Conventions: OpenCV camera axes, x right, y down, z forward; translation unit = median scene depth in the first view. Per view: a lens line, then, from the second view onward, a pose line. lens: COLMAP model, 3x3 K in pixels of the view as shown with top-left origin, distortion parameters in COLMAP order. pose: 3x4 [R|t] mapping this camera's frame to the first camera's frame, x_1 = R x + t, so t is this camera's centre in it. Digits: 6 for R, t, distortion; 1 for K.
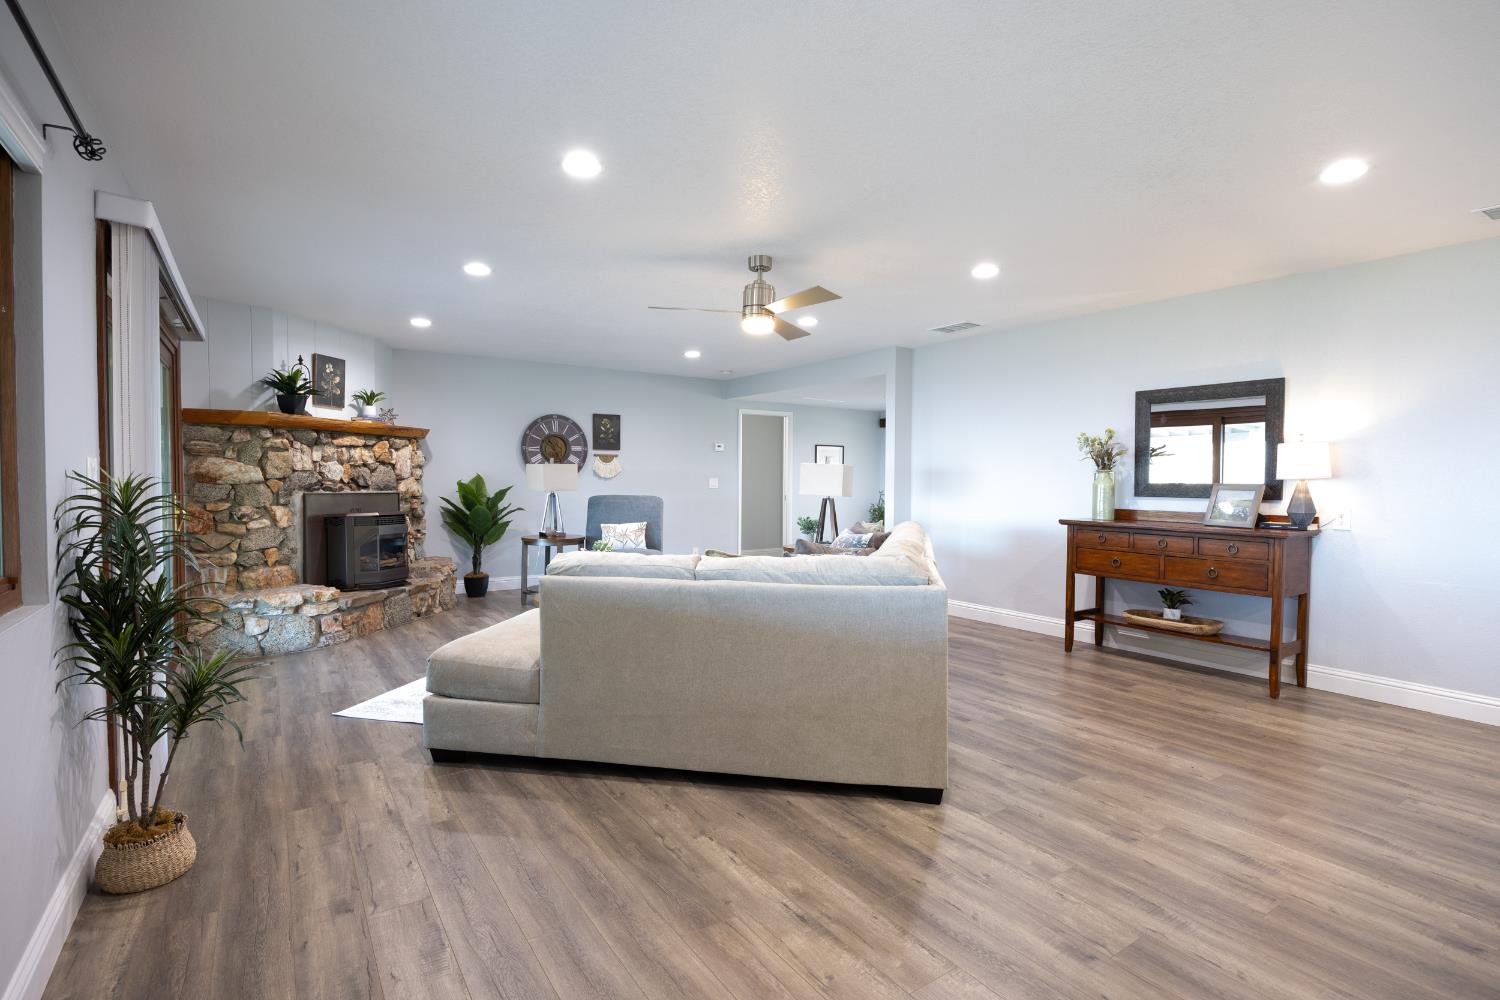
lens RADIAL K [[718.9, 0, 748.1], [0, 718.9, 498.8], [0, 0, 1]] dist [-0.013614, -0.000132]
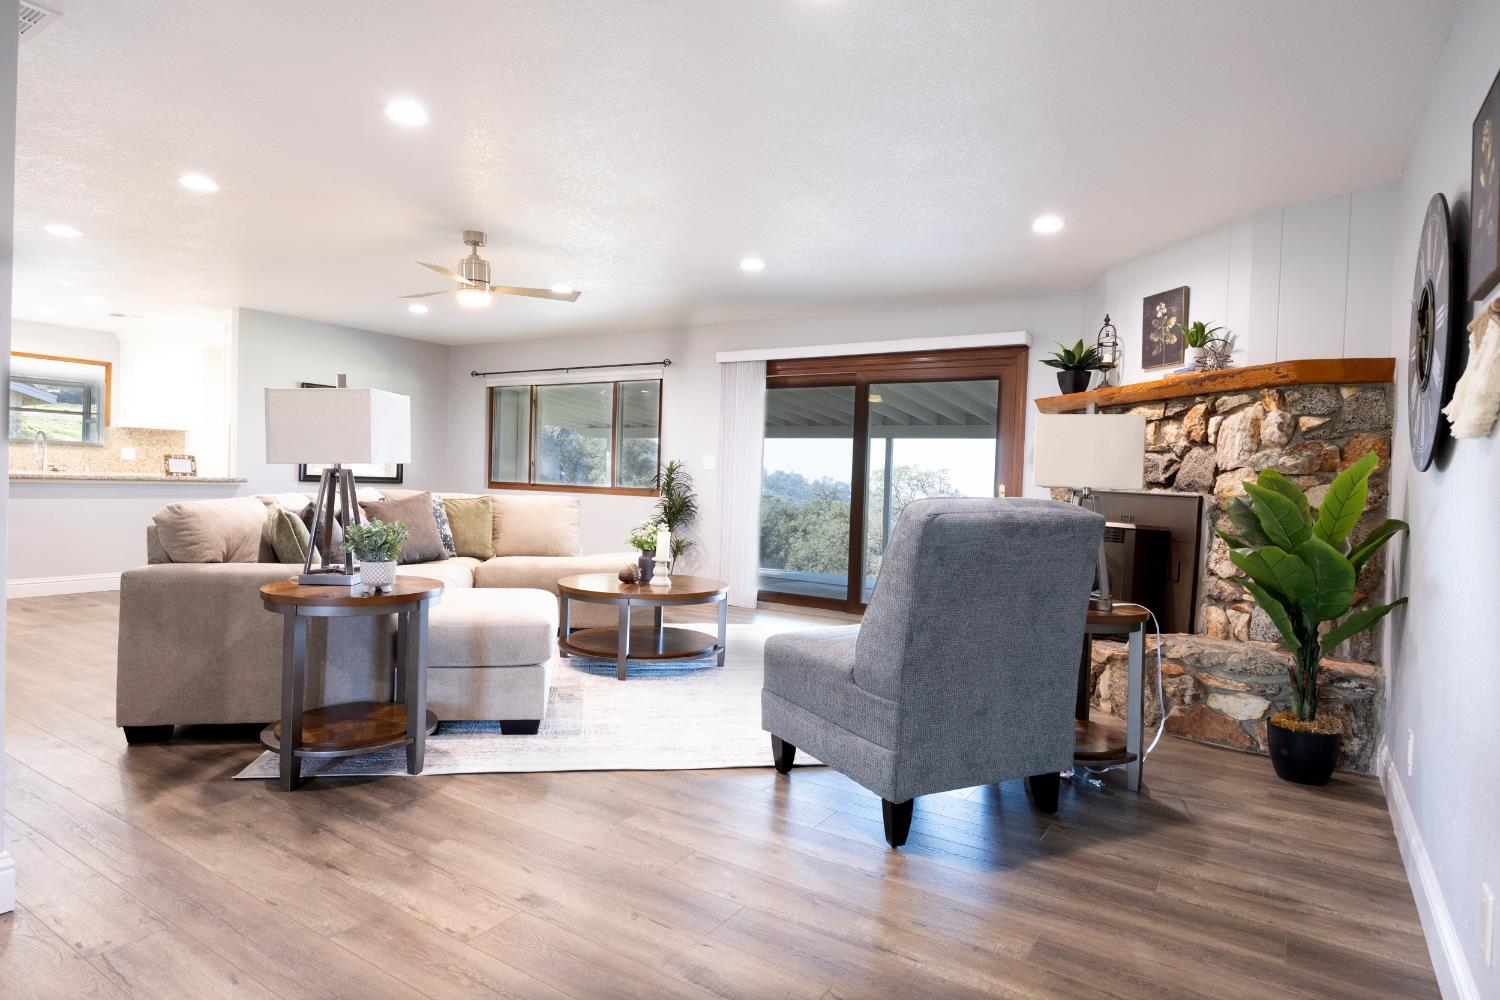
lens RADIAL K [[835.2, 0, 750.2], [0, 835.2, 496.7], [0, 0, 1]] dist [0.002057, 0.000227]
pose [[-0.917916, -0.032037, -0.395479, 0.089965], [-0.053644, 0.997604, 0.043696, -0.021000], [0.393132, 0.061325, -0.917435, 1.735696]]
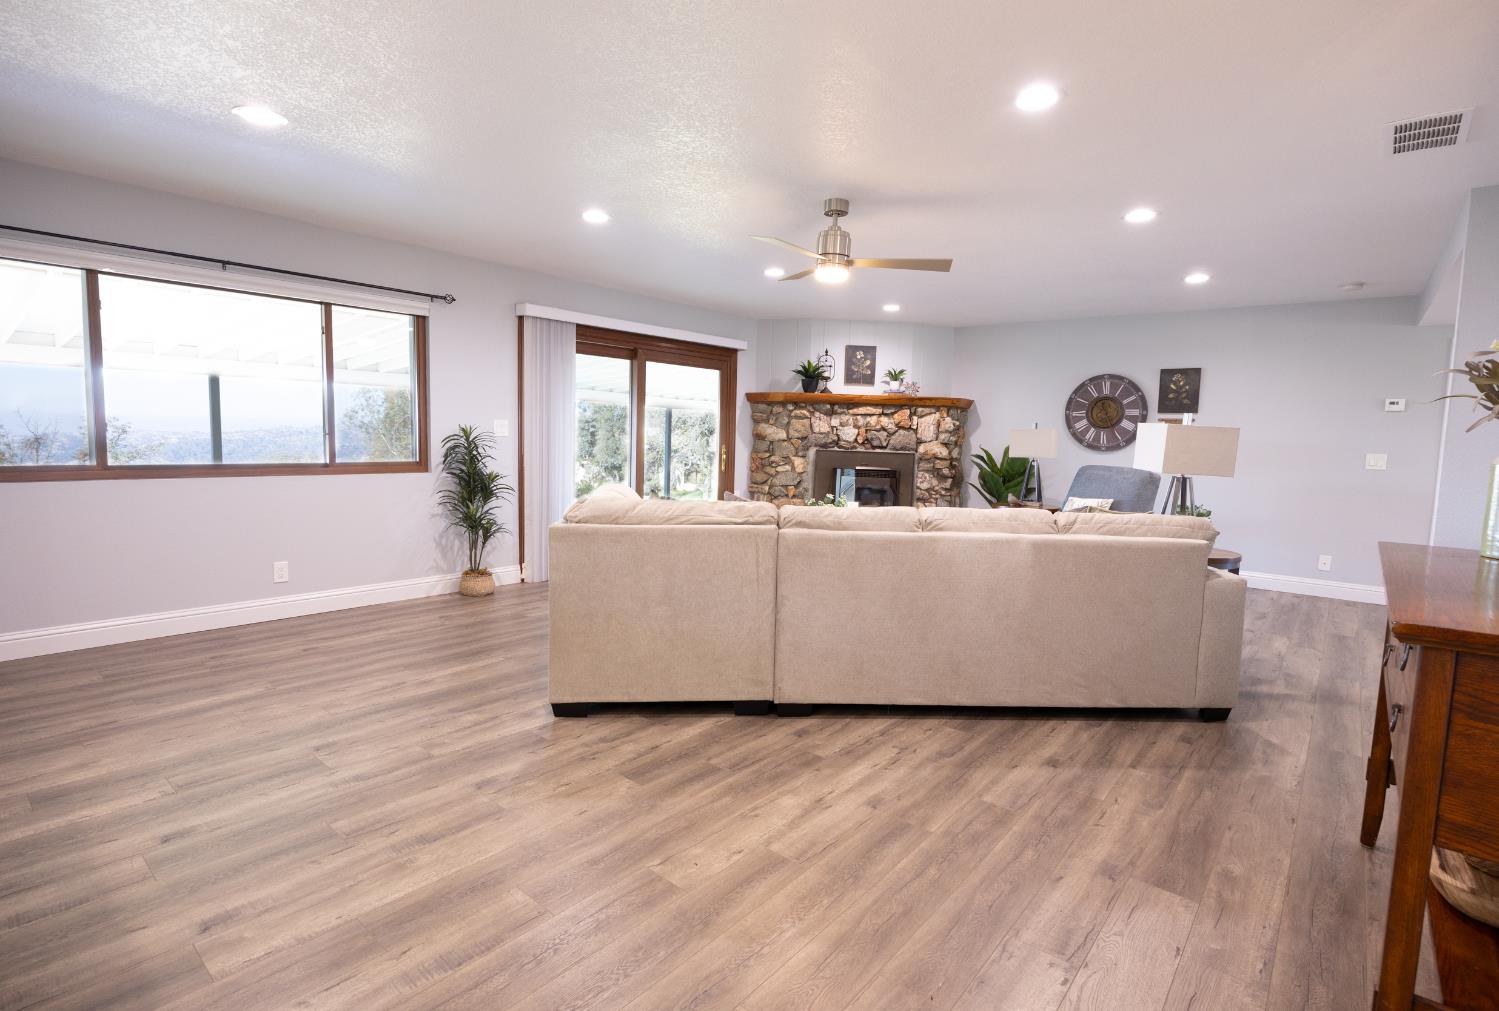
lens RADIAL K [[733.6, 0, 749.5], [0, 733.6, 505.5], [0, 0, 1]] dist [-0.012963, -0.000064]
pose [[0.274588, 0.094268, -0.956930, 0.722219], [-0.054699, 0.995103, 0.082333, -0.009250], [0.960005, 0.029736, 0.278400, 0.485994]]
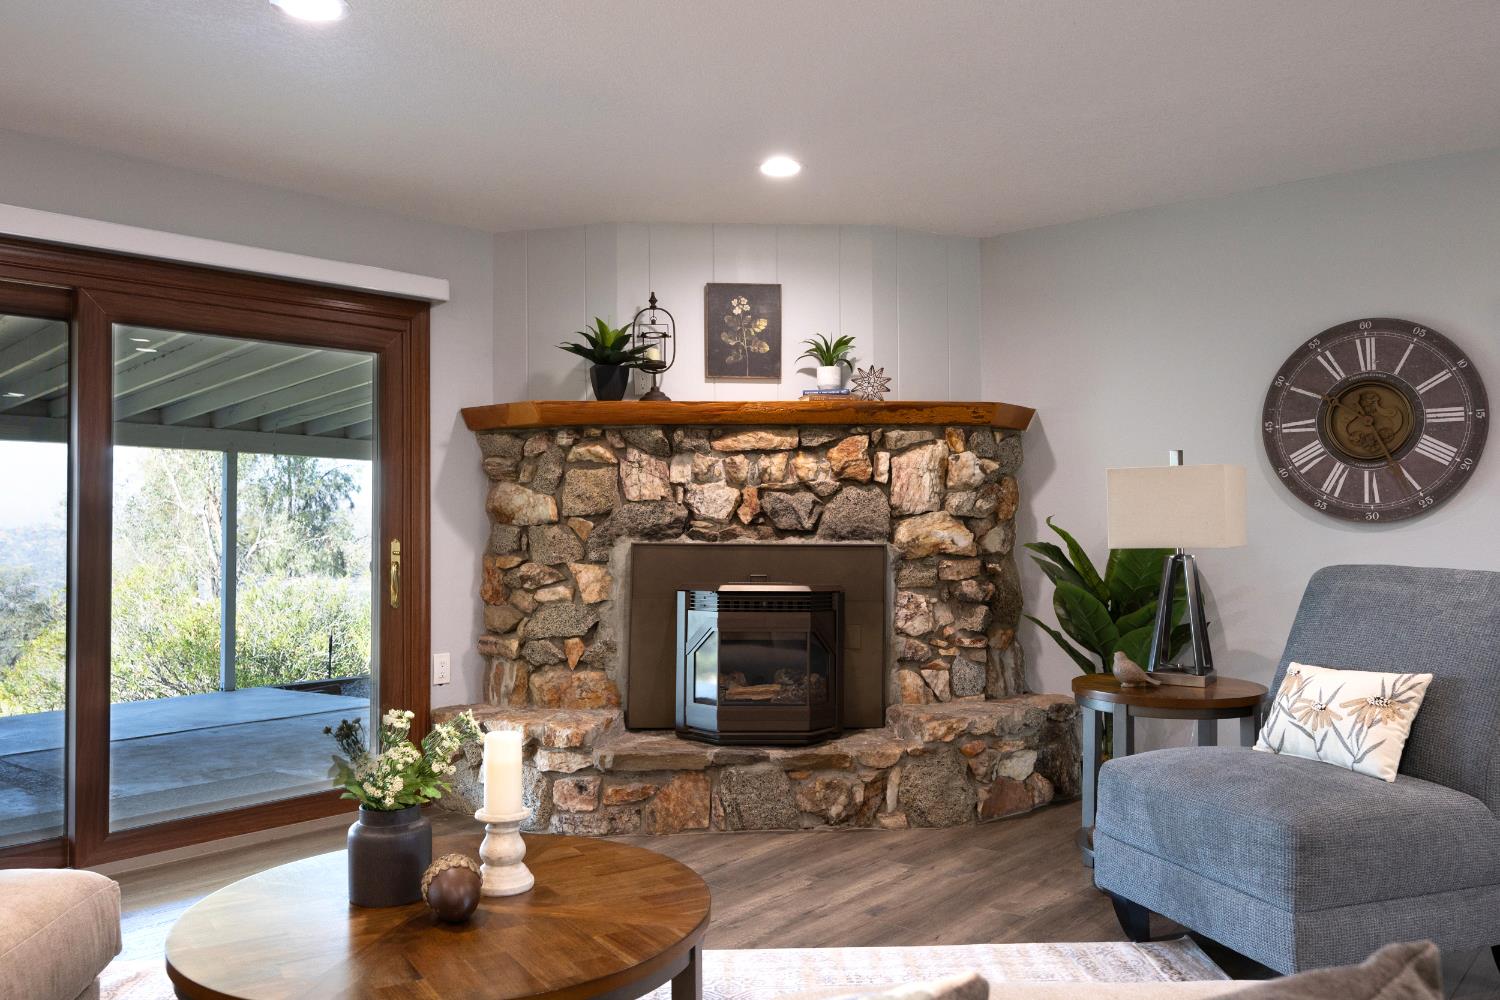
lens RADIAL K [[1168.2, 0, 752.5], [0, 1168.2, 492.7], [0, 0, 1]] dist [-0.006003, -0.003815]
pose [[0.254087, -0.026595, -0.966816, 0.267162], [-0.021976, 0.999205, -0.033261, -0.018305], [0.966932, 0.029698, 0.253300, 0.869152]]
